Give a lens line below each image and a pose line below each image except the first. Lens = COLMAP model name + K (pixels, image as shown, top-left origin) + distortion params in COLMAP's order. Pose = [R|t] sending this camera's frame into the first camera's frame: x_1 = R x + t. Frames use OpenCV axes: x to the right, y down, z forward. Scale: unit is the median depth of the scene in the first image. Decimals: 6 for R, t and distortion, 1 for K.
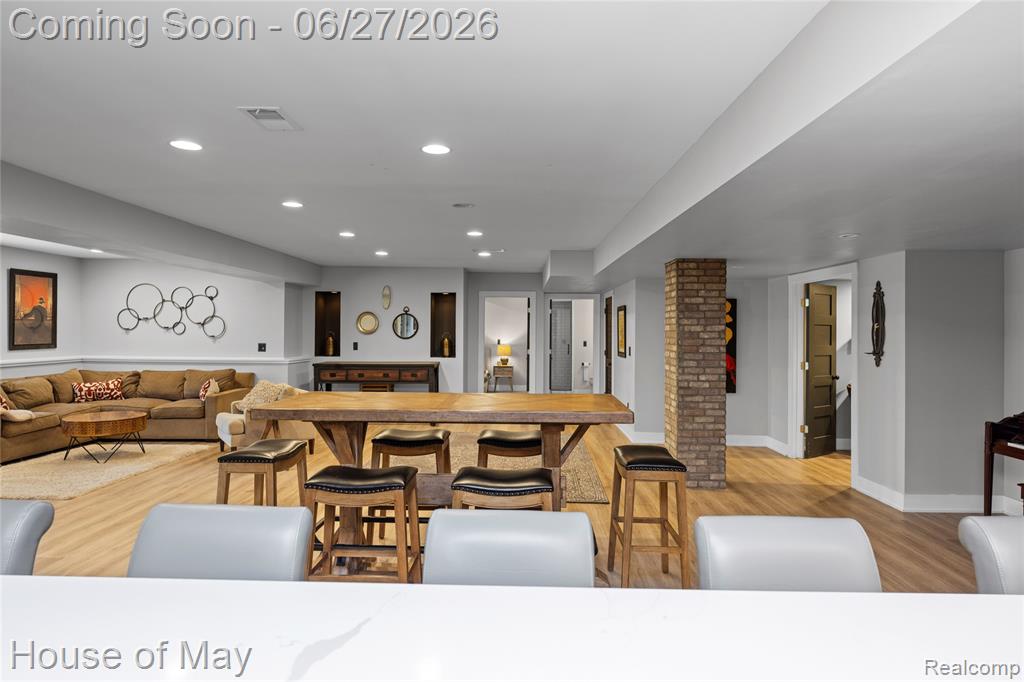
lens RADIAL K [[554.3, 0, 509.5], [0, 554.3, 325.5], [0, 0, 1]] dist [0.000457, -0.001430]
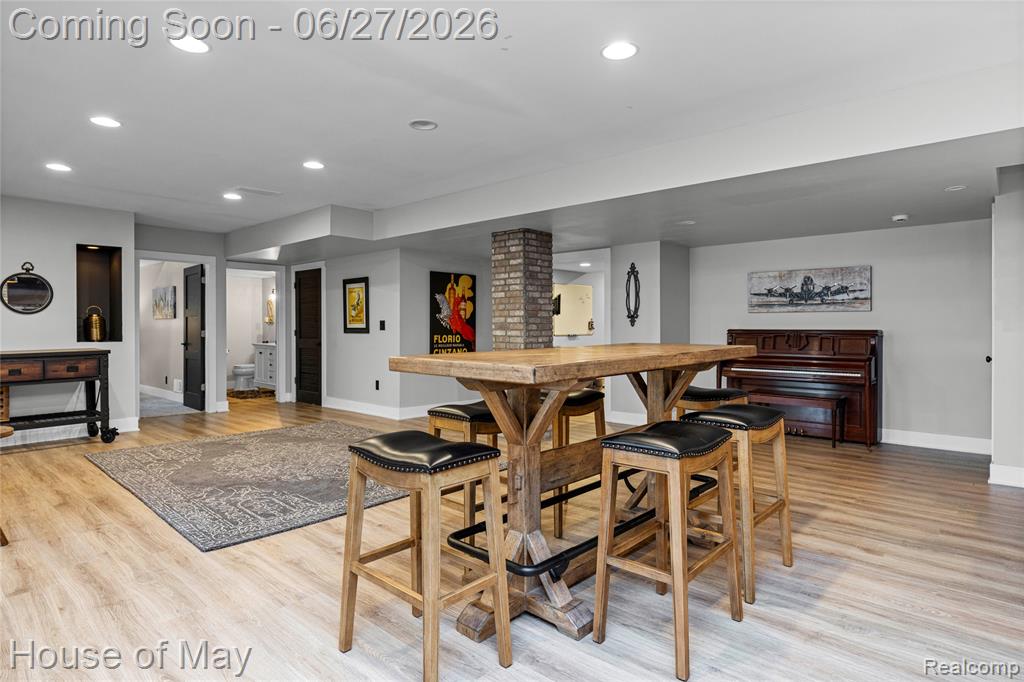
lens RADIAL K [[554.3, 0, 503.6], [0, 554.3, 323.7], [0, 0, 1]] dist [0.000457, -0.001430]
pose [[0.657775, -0.007674, 0.753176, -0.366257], [0.001231, 0.999958, 0.009114, 0.036492], [-0.753214, -0.005068, 0.657756, 0.232660]]
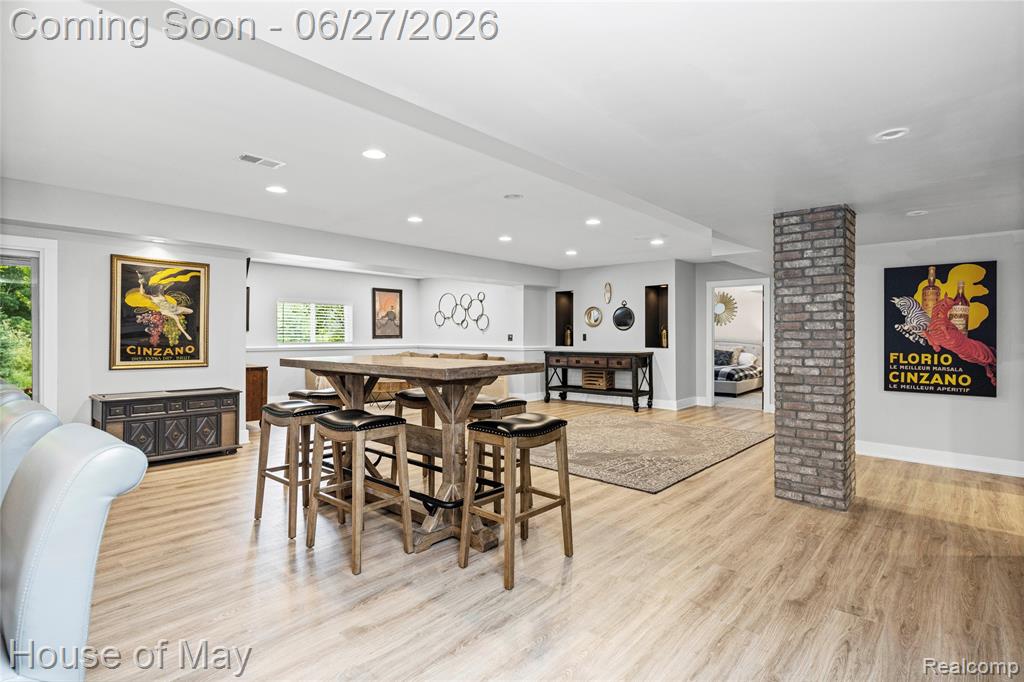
lens RADIAL K [[504.6, 0, 517.6], [0, 504.6, 333.1], [0, 0, 1]] dist [0.009519, -0.000744]
pose [[0.769227, -0.010563, -0.638888, 0.340032], [0.012452, 0.999921, -0.001539, 0.034406], [0.638854, -0.006772, 0.769298, 0.134324]]
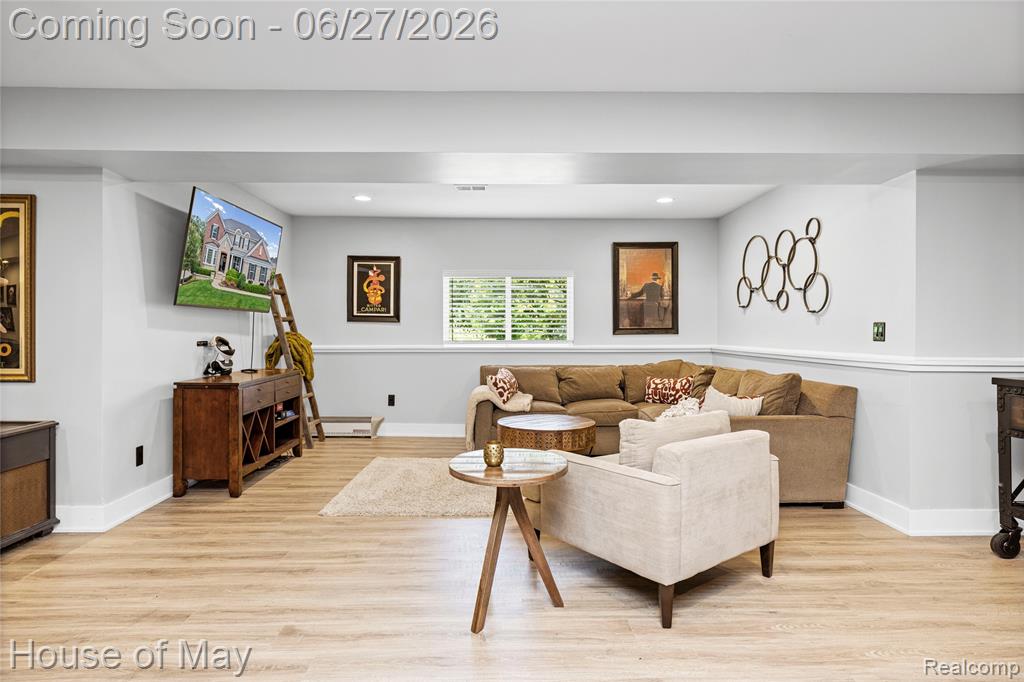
lens RADIAL K [[554.3, 0, 513.3], [0, 554.3, 336.9], [0, 0, 1]] dist [0.000457, -0.001430]
pose [[0.036877, -0.000697, -0.999320, -0.016430], [0.011743, 0.999931, -0.000264, 0.044788], [0.999251, -0.011725, 0.036882, 0.768598]]
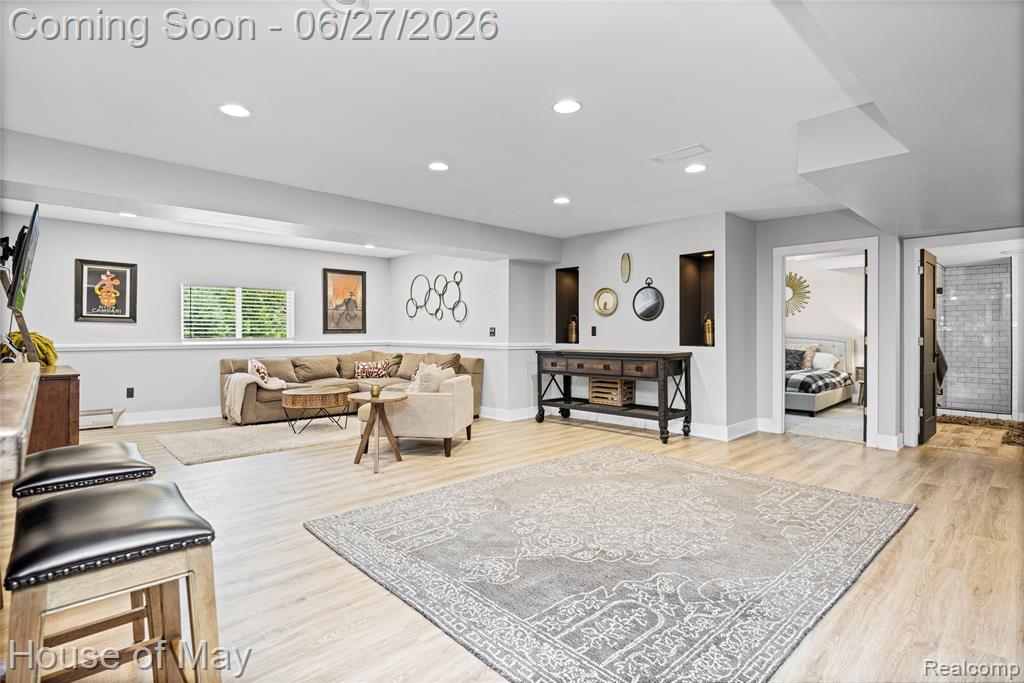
lens RADIAL K [[504.6, 0, 514.9], [0, 504.6, 331.4], [0, 0, 1]] dist [0.009519, -0.000744]
pose [[0.709710, -0.009818, -0.704425, 0.197586], [0.013255, 0.999912, -0.000582, 0.044104], [0.704369, -0.008924, 0.709778, 0.471986]]
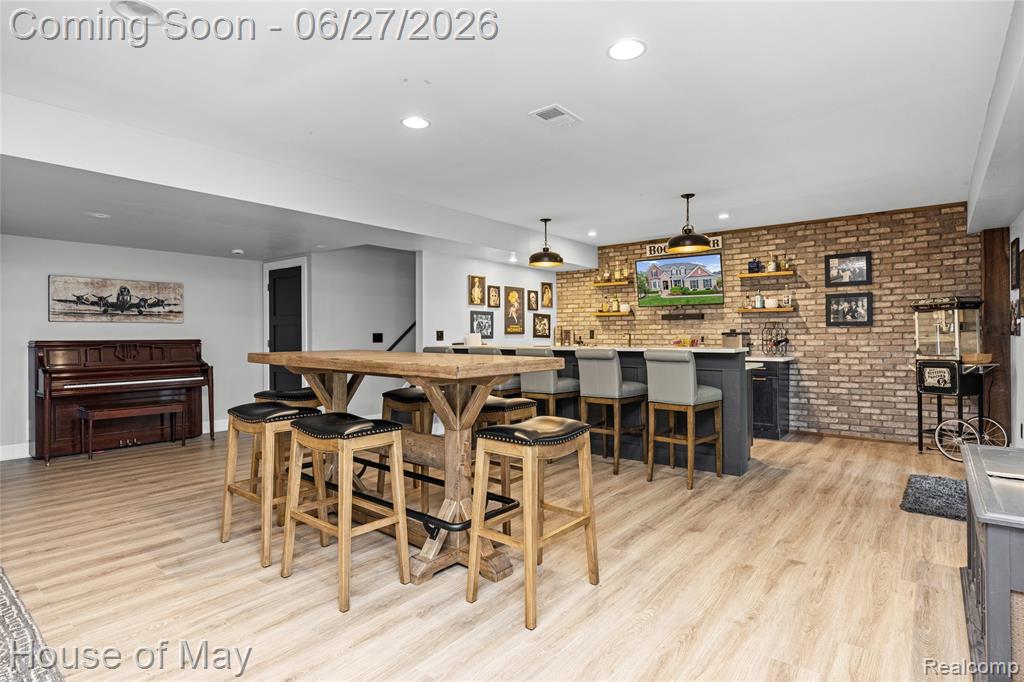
lens RADIAL K [[520.8, 0, 501.6], [0, 520.8, 335.1], [0, 0, 1]] dist [0.005763, -0.001355]
pose [[-0.795893, -0.005439, 0.605413, -0.364231], [-0.005919, 0.999982, 0.001203, 0.041487], [-0.605409, -0.002626, -0.795910, 0.708239]]
